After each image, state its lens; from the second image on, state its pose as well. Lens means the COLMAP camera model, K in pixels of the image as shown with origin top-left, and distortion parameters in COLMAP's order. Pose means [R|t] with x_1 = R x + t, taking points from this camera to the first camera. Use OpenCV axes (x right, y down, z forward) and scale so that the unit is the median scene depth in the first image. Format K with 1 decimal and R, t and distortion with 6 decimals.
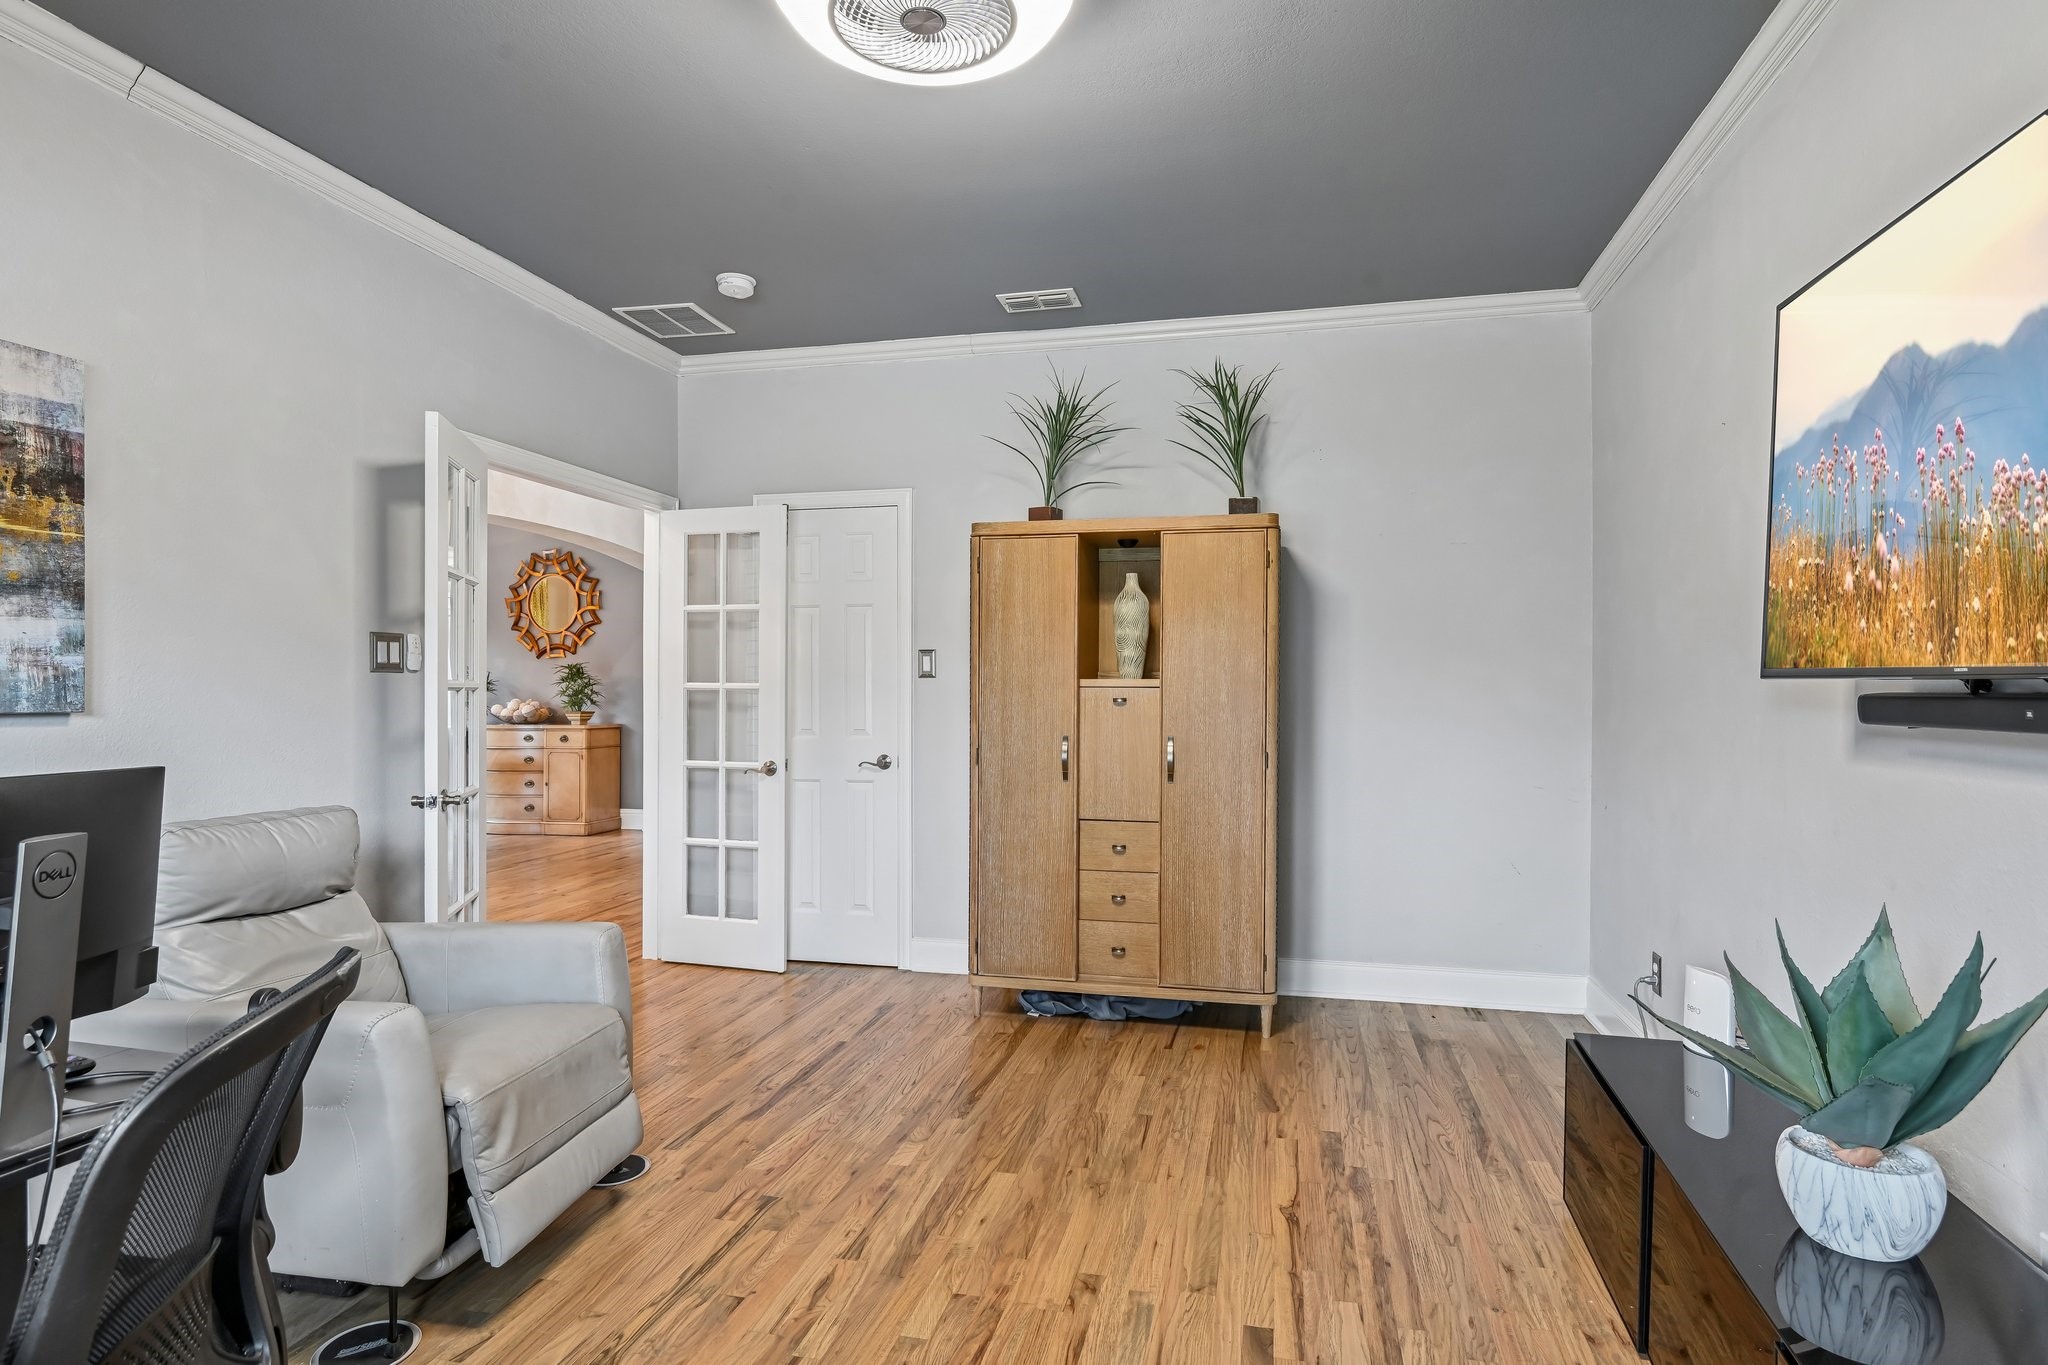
lens RADIAL K [[1112.5, 0, 1034.6], [0, 1112.5, 684.2], [0, 0, 1]] dist [0.000296, -0.009973]
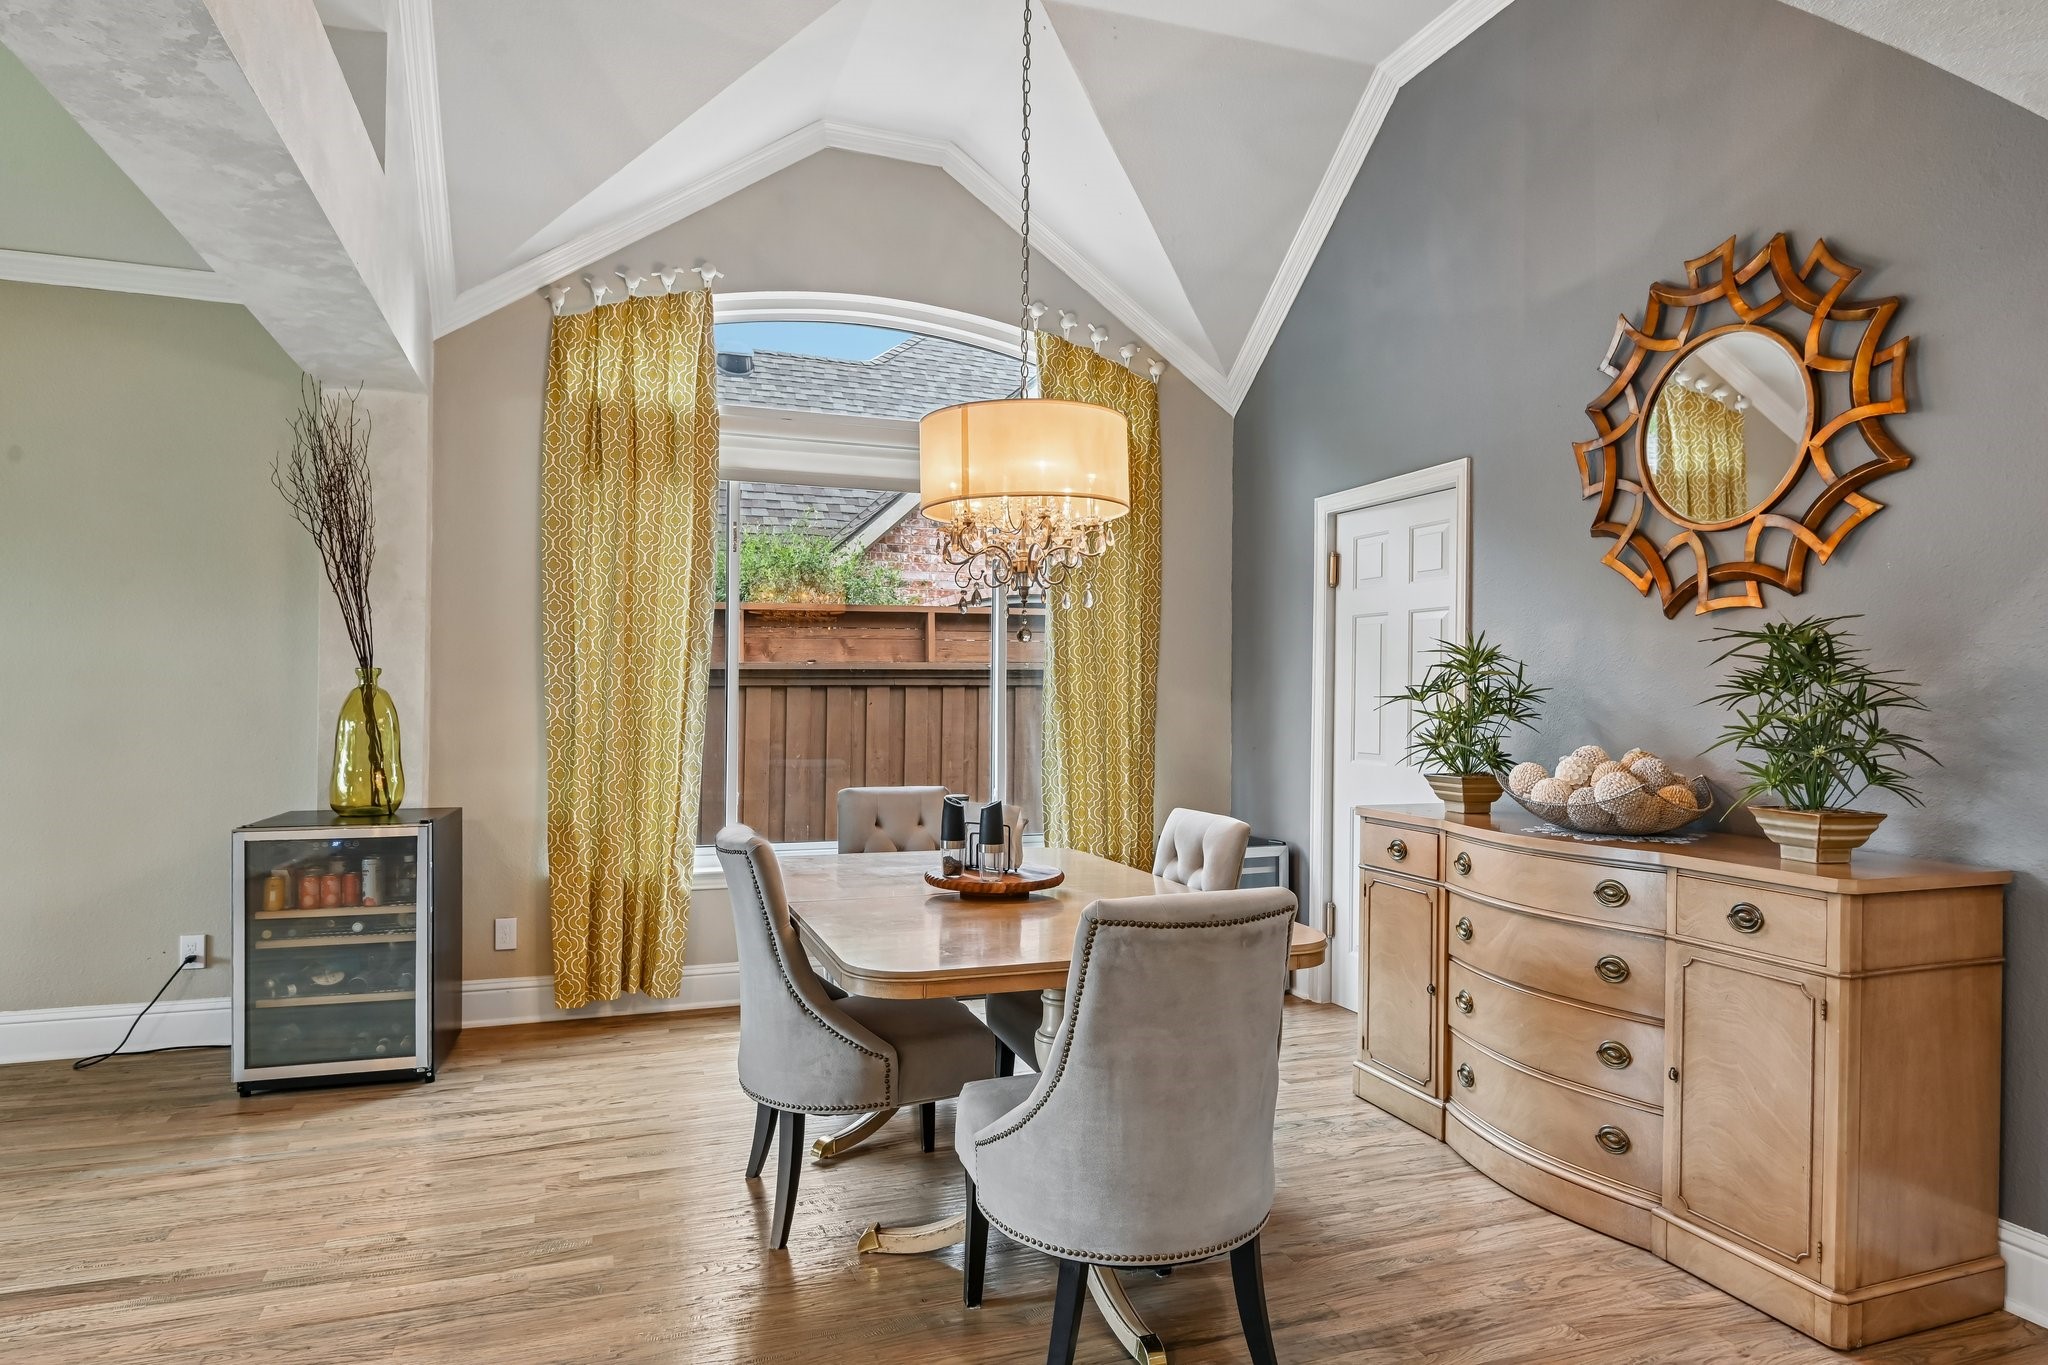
lens RADIAL K [[1167.3, 0, 1015.3], [0, 1167.3, 686.6], [0, 0, 1]] dist [-0.011883, 0.000413]
pose [[0.537689, 0.000625, -0.843143, -0.283083], [-0.010305, 0.999930, -0.005831, -0.000080], [0.843081, 0.011824, 0.537657, 0.700319]]
